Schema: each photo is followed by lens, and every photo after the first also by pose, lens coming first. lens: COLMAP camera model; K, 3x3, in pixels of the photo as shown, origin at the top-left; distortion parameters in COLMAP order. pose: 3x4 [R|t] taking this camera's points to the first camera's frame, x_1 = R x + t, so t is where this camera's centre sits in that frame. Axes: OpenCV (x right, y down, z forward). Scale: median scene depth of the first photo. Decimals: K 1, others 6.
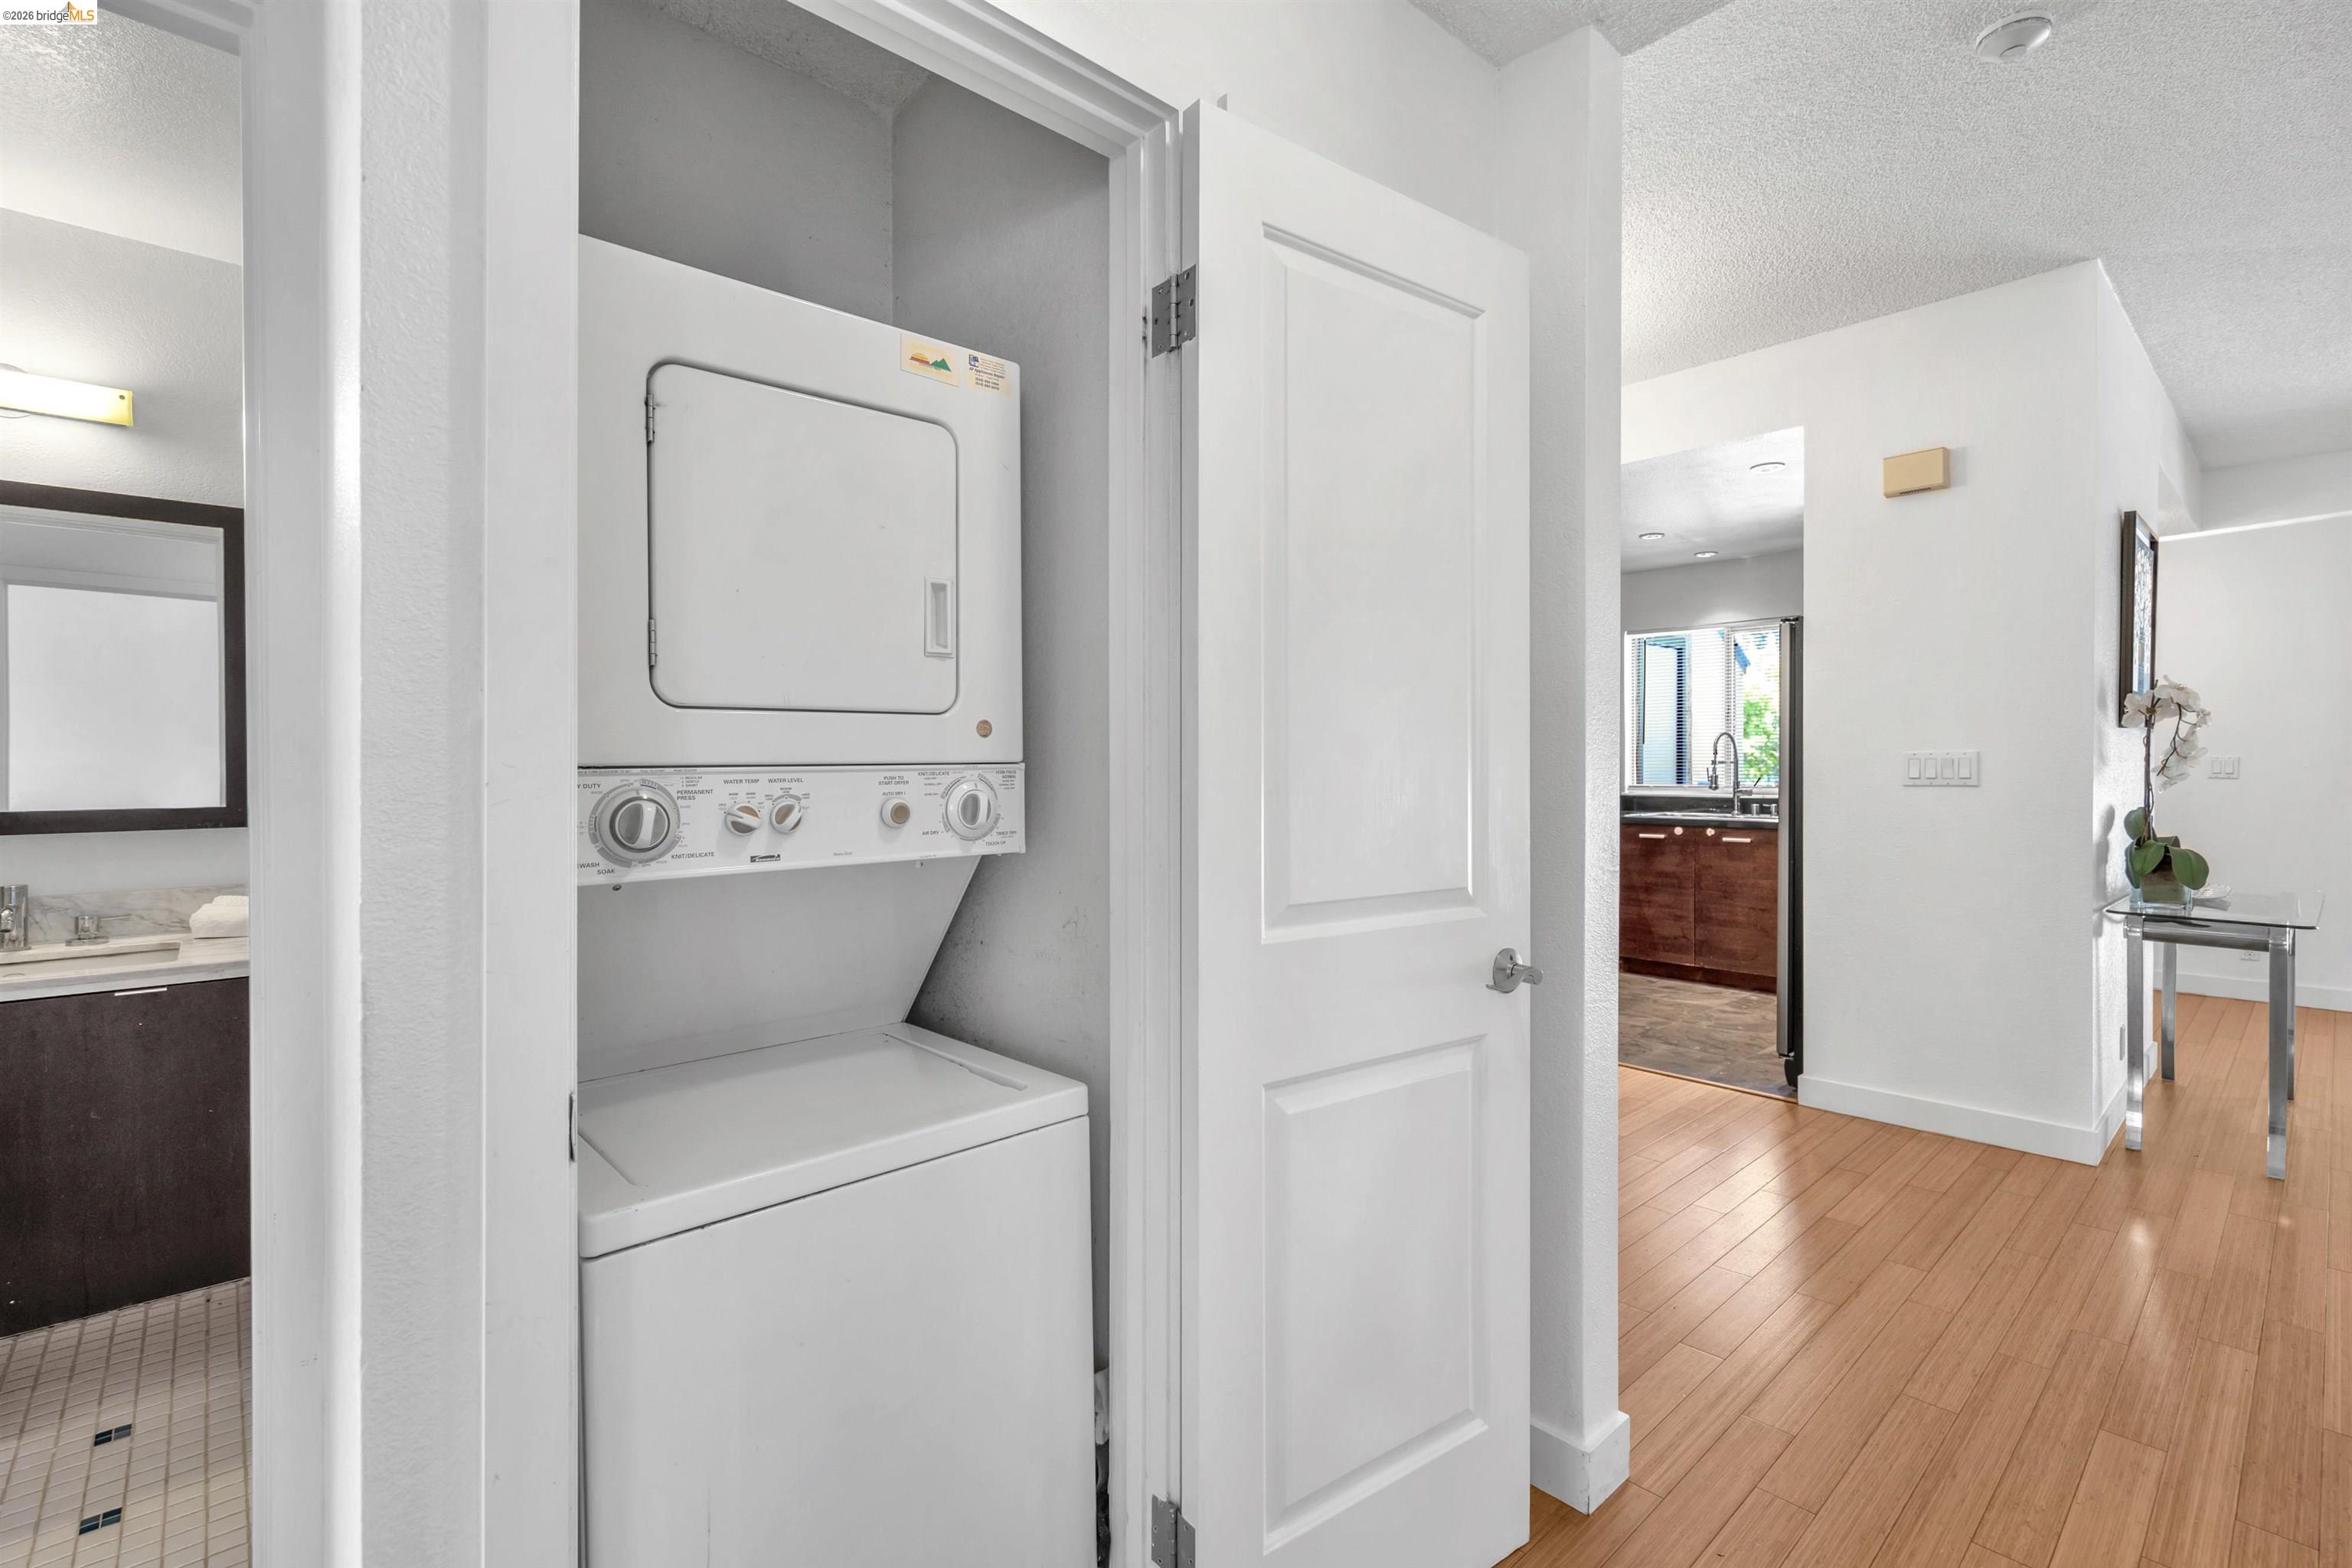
lens RADIAL K [[1079.9, 0, 1171.9], [0, 1079.9, 774.5], [0, 0, 1]] dist [-0.007182, 0.003993]
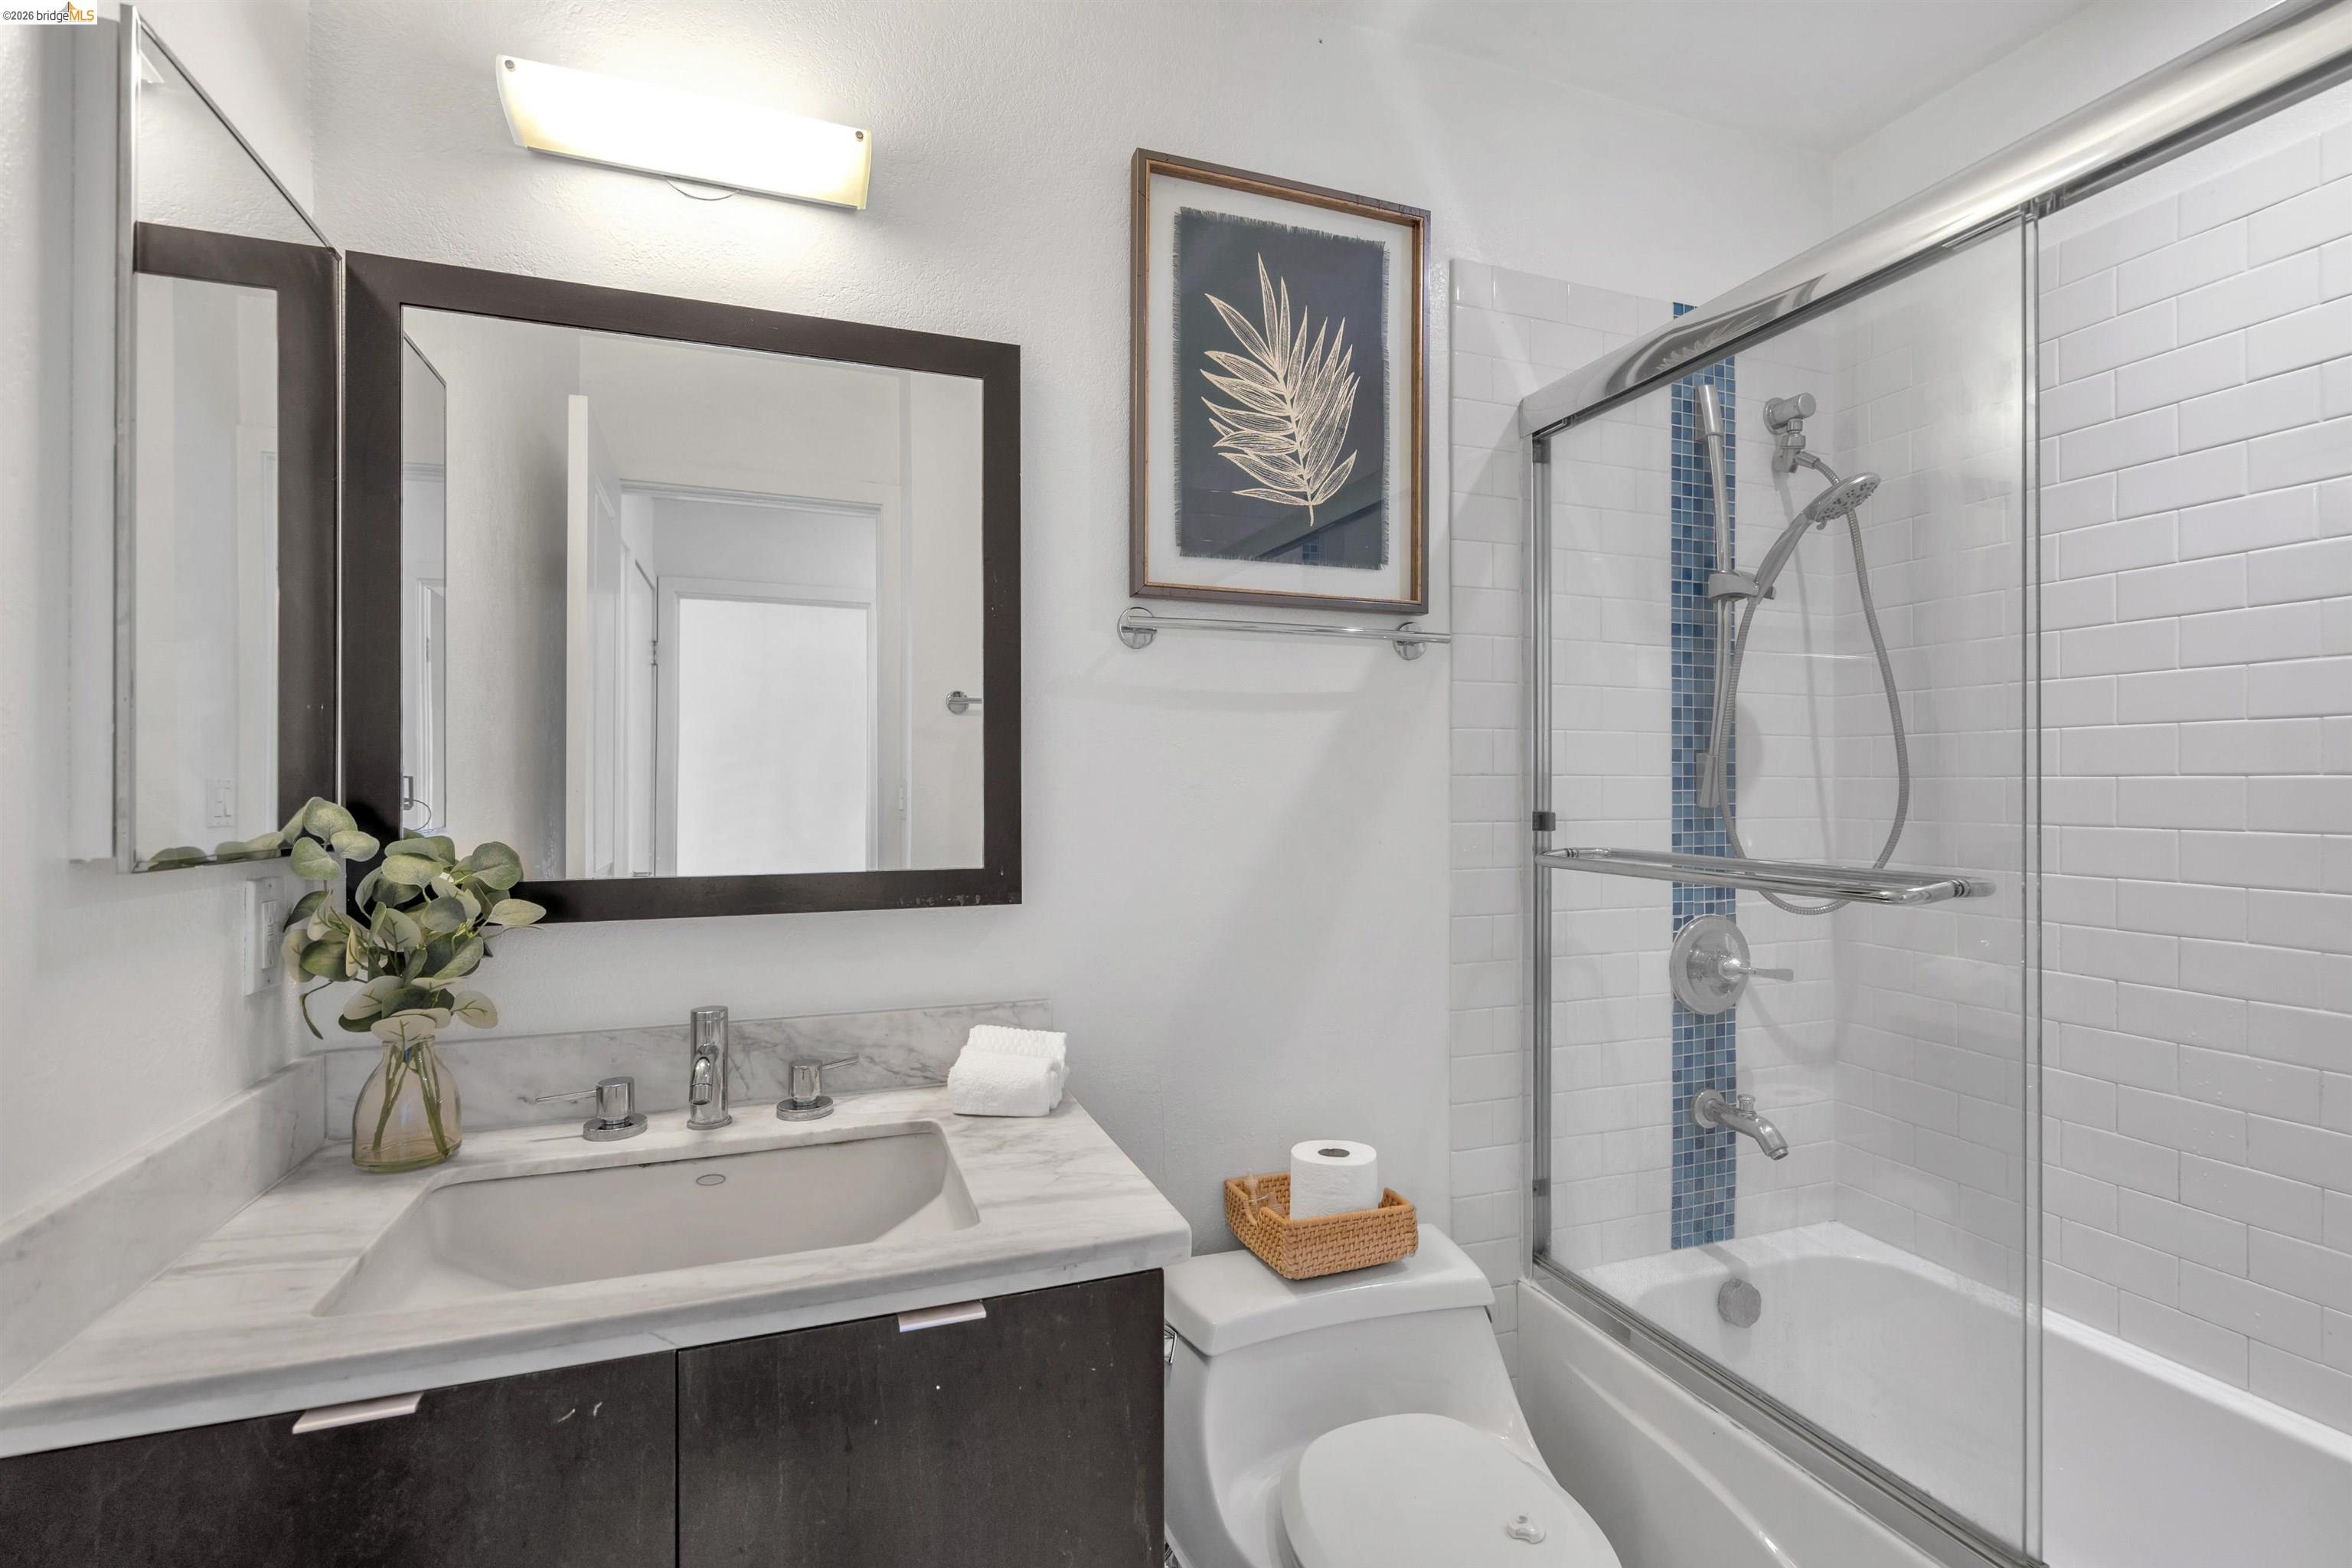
lens RADIAL K [[1079.9, 0, 1161.3], [0, 1079.9, 779.8], [0, 0, 1]] dist [-0.007182, 0.003993]
pose [[0.922409, -0.005049, -0.386182, -0.588513], [0.000677, 0.999934, -0.011457, -0.009970], [0.386214, 0.010306, 0.922352, 0.524265]]
